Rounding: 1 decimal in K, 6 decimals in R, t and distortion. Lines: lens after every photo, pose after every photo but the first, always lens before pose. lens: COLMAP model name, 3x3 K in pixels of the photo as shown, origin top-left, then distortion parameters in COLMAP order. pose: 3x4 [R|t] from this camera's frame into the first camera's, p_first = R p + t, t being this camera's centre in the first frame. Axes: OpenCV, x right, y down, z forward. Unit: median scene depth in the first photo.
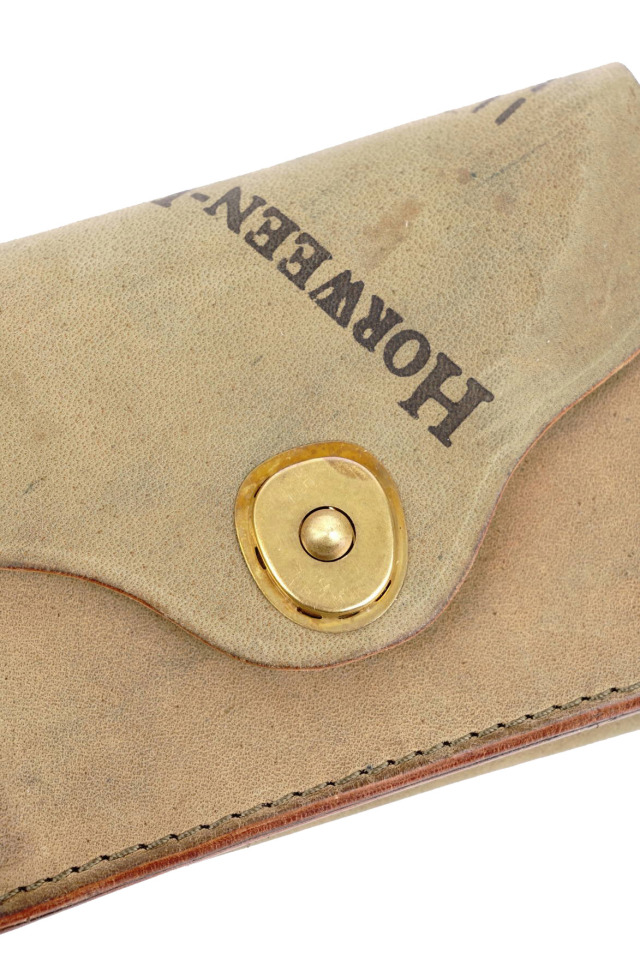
lens RADIAL K [[1885.1, 0, 285.4], [0, 1885.1, 480.8], [0, 0, 1]] dist [0.233414, 0.367111]
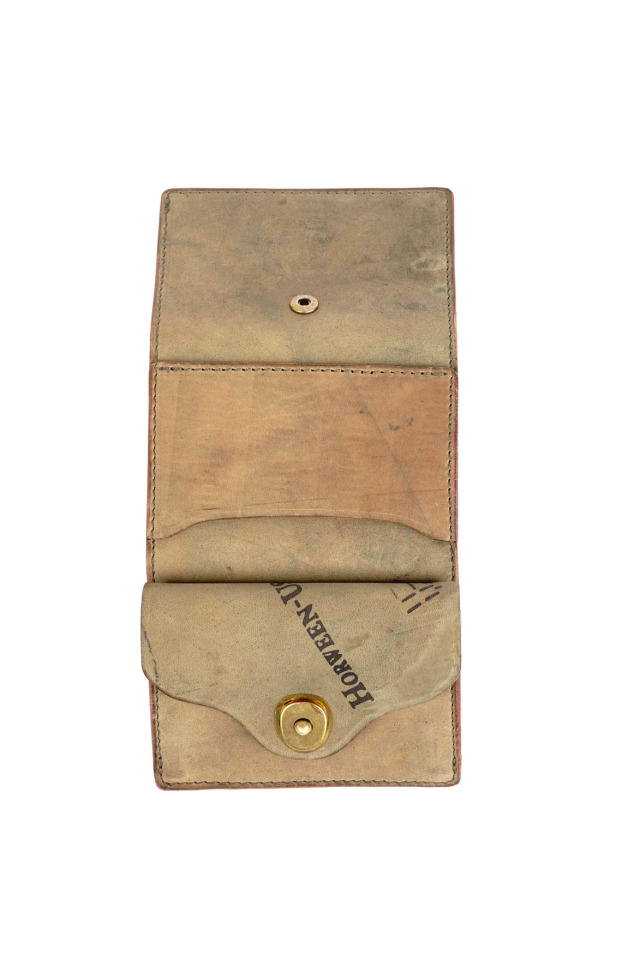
lens RADIAL K [[1885.1, 0, 285.4], [0, 1885.1, 480.8], [0, 0, 1]] dist [0.233414, 0.367111]
pose [[0.954317, 0.296477, 0.037144, -0.223930], [-0.270187, 0.803173, 0.530953, -1.804991], [0.127583, -0.516734, 0.846587, -1.284761]]
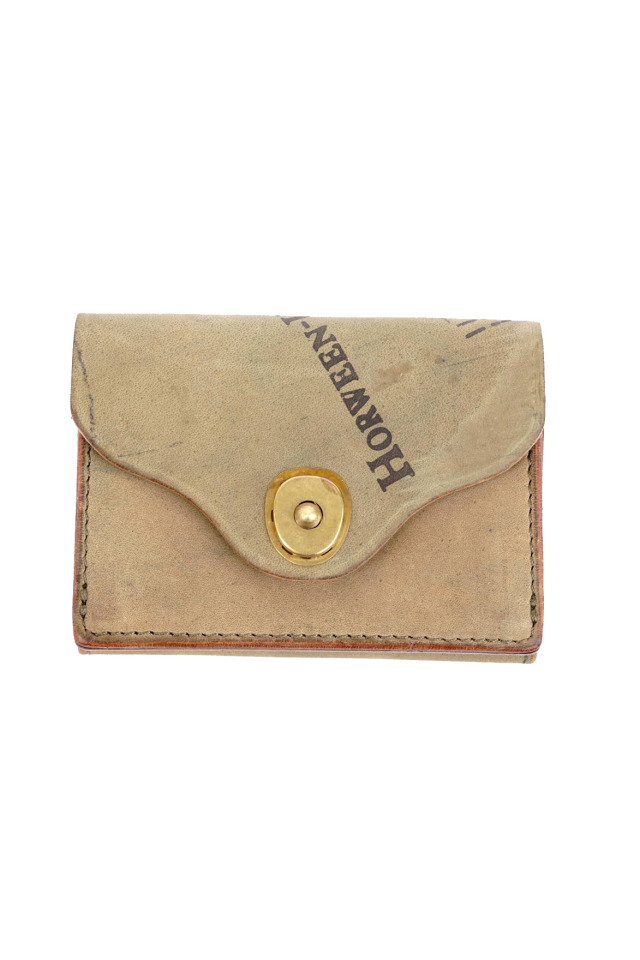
lens RADIAL K [[1885.1, 0, 285.4], [0, 1885.1, 480.8], [0, 0, 1]] dist [0.233414, 0.367111]
pose [[0.945896, 0.319051, -0.059047, 0.100994], [-0.315071, 0.946644, 0.067795, -0.127427], [0.077527, -0.045523, 0.995950, -0.927086]]
